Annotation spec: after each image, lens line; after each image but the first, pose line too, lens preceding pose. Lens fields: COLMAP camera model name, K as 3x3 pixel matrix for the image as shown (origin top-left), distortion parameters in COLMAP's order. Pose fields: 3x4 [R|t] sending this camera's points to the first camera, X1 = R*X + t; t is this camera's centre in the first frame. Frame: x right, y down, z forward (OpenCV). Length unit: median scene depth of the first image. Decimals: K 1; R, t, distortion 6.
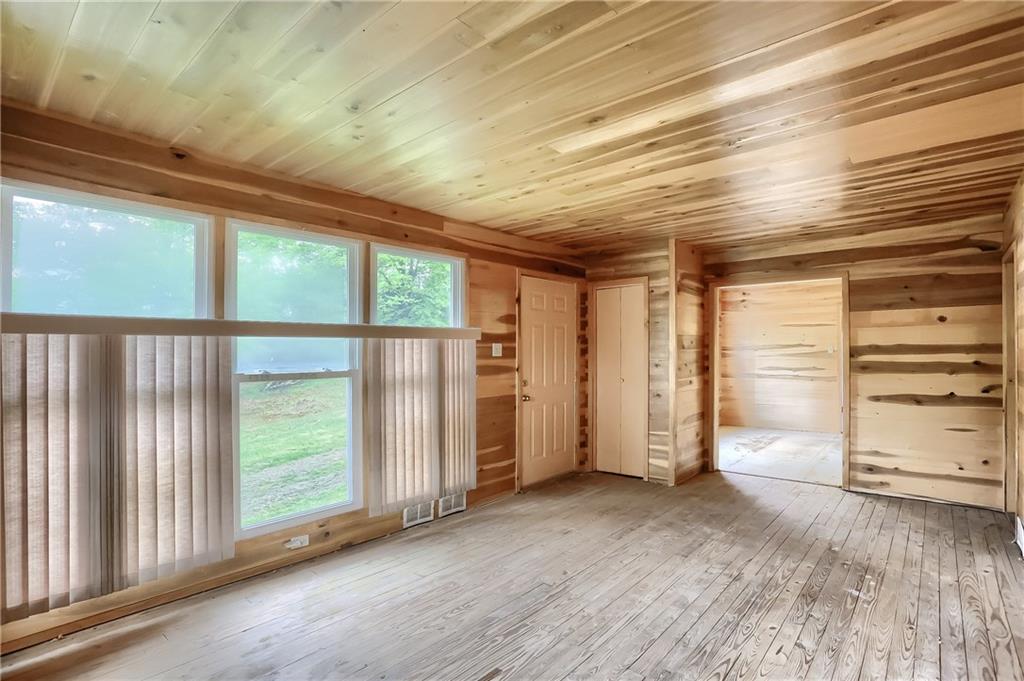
lens RADIAL K [[497.7, 0, 512.1], [0, 497.7, 364.9], [0, 0, 1]] dist [-0.000349, 0.000209]
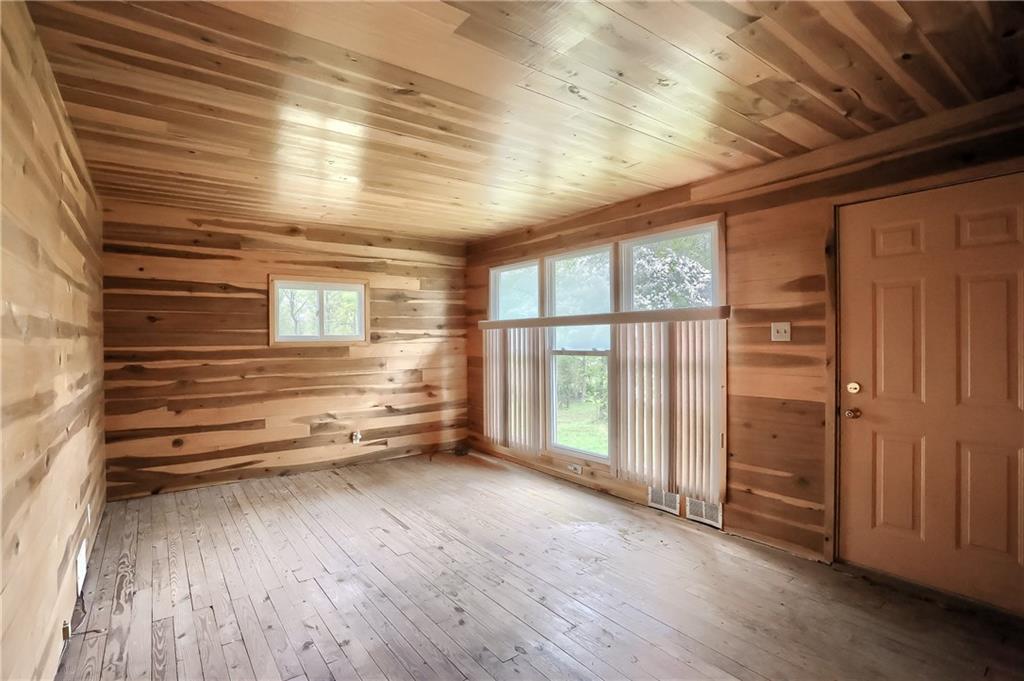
lens RADIAL K [[511.6, 0, 512.0], [0, 511.6, 340.5], [0, 0, 1]] dist [-0.000378, 0.000949]
pose [[-0.183913, 0.020874, -0.982721, 0.870692], [-0.007438, 0.999716, 0.022628, -0.037181], [0.982914, 0.011471, -0.183705, 0.904125]]
